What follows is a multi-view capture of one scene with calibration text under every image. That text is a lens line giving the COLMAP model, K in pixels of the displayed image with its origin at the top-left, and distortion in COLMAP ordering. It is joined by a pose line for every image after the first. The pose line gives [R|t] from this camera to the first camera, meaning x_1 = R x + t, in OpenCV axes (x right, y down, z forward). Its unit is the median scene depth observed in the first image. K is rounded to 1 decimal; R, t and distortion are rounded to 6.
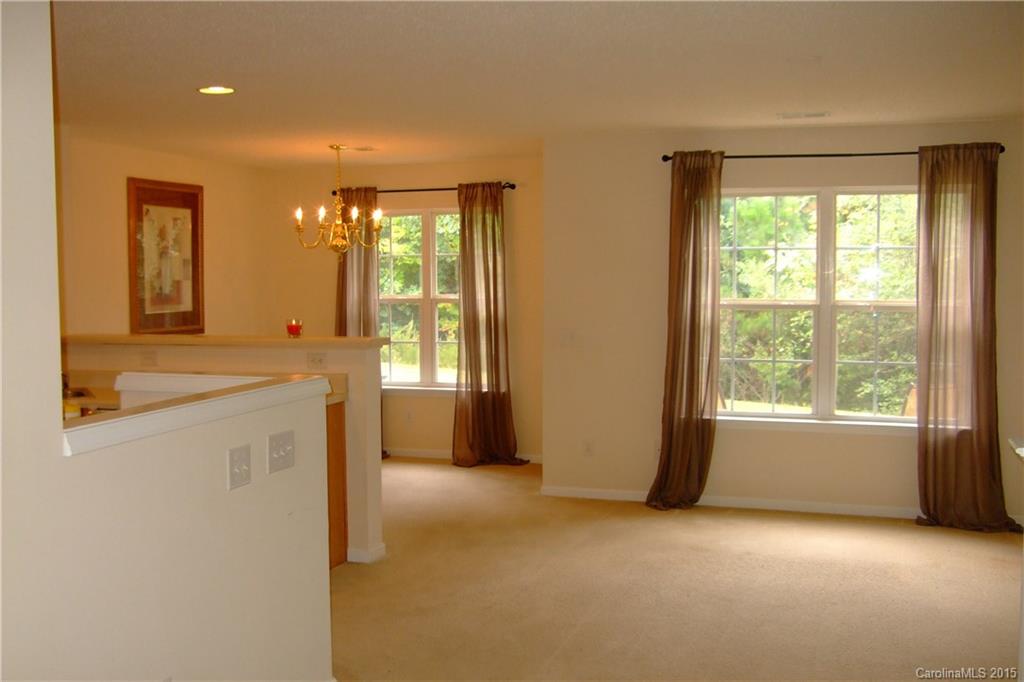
lens RADIAL K [[1092.1, 0, 513.3], [0, 1092.1, 338.0], [0, 0, 1]] dist [-0.072067, 0.000000]
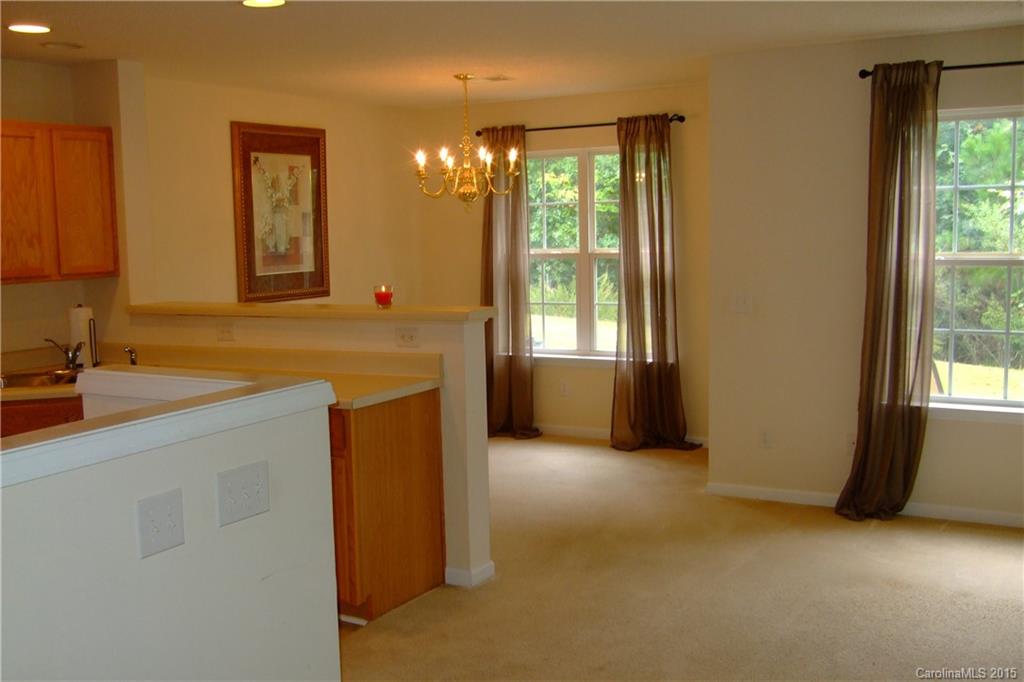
lens RADIAL K [[1092.1, 0, 507.5], [0, 1092.1, 342.1], [0, 0, 1]] dist [-0.072067, 0.000000]
pose [[0.979203, 0.004761, -0.202826, 0.046322], [0.005822, 0.998653, 0.051549, -0.013585], [0.202798, -0.051658, 0.977857, 0.178062]]
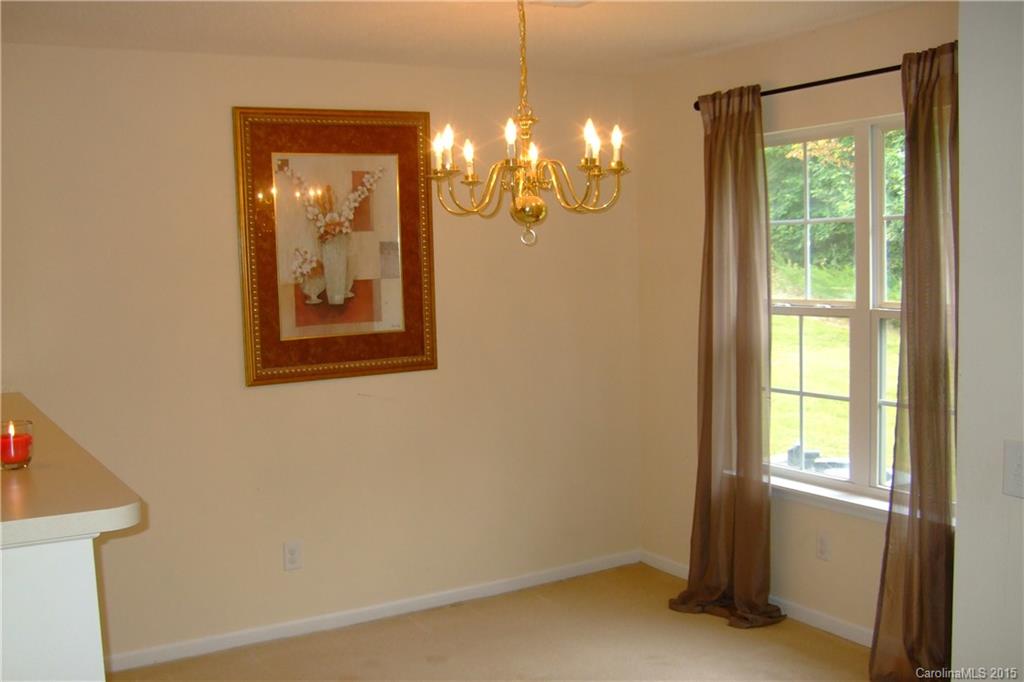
lens RADIAL K [[1092.1, 0, 512.4], [0, 1092.1, 339.1], [0, 0, 1]] dist [-0.072067, 0.000000]
pose [[0.755010, 0.031570, -0.654953, 0.147387], [-0.008500, 0.999228, 0.038365, -0.049835], [0.655659, -0.023399, 0.754695, 0.683955]]
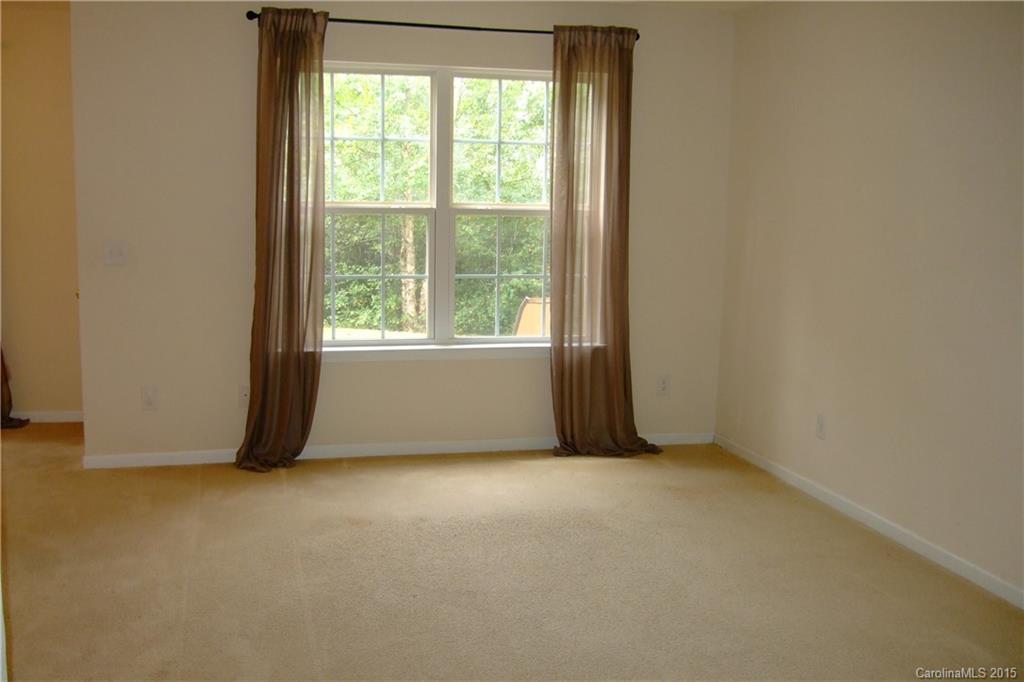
lens RADIAL K [[1092.1, 0, 504.6], [0, 1092.1, 334.2], [0, 0, 1]] dist [-0.072067, 0.000000]
pose [[0.834760, -0.057216, 0.547633, -0.137101], [0.014851, 0.996564, 0.081482, -0.001357], [-0.550413, -0.059885, 0.832742, 0.254088]]
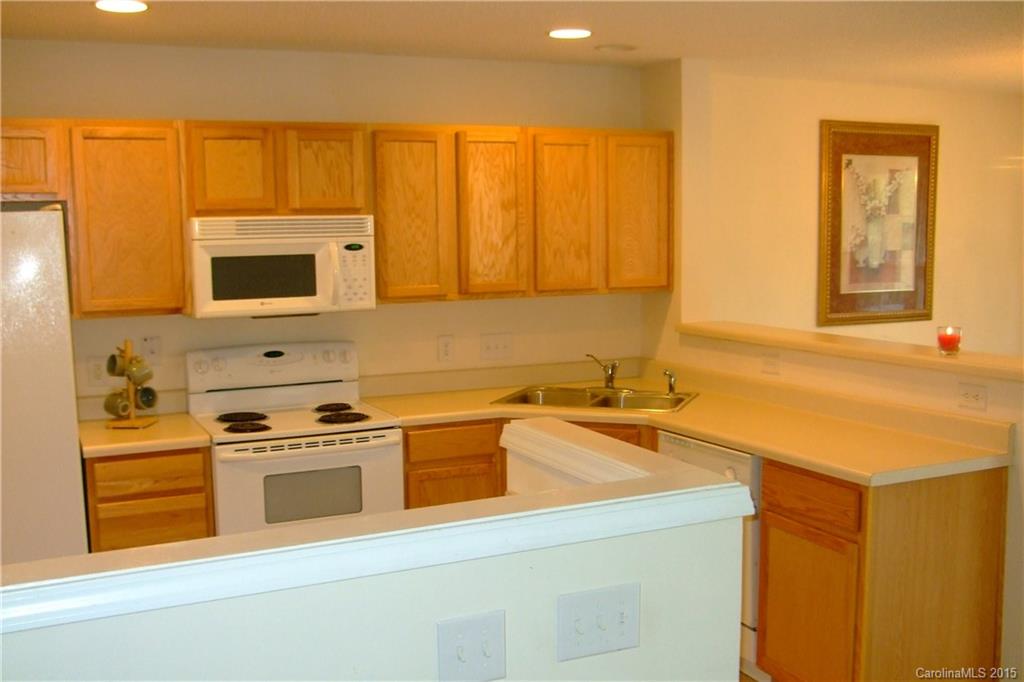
lens RADIAL K [[1092.1, 0, 497.8], [0, 1092.1, 332.7], [0, 0, 1]] dist [-0.072067, 0.000000]
pose [[0.686350, 0.072306, -0.723668, 0.066675], [-0.038874, 0.997270, 0.062774, -0.036032], [0.726231, -0.014953, 0.687288, 0.295512]]
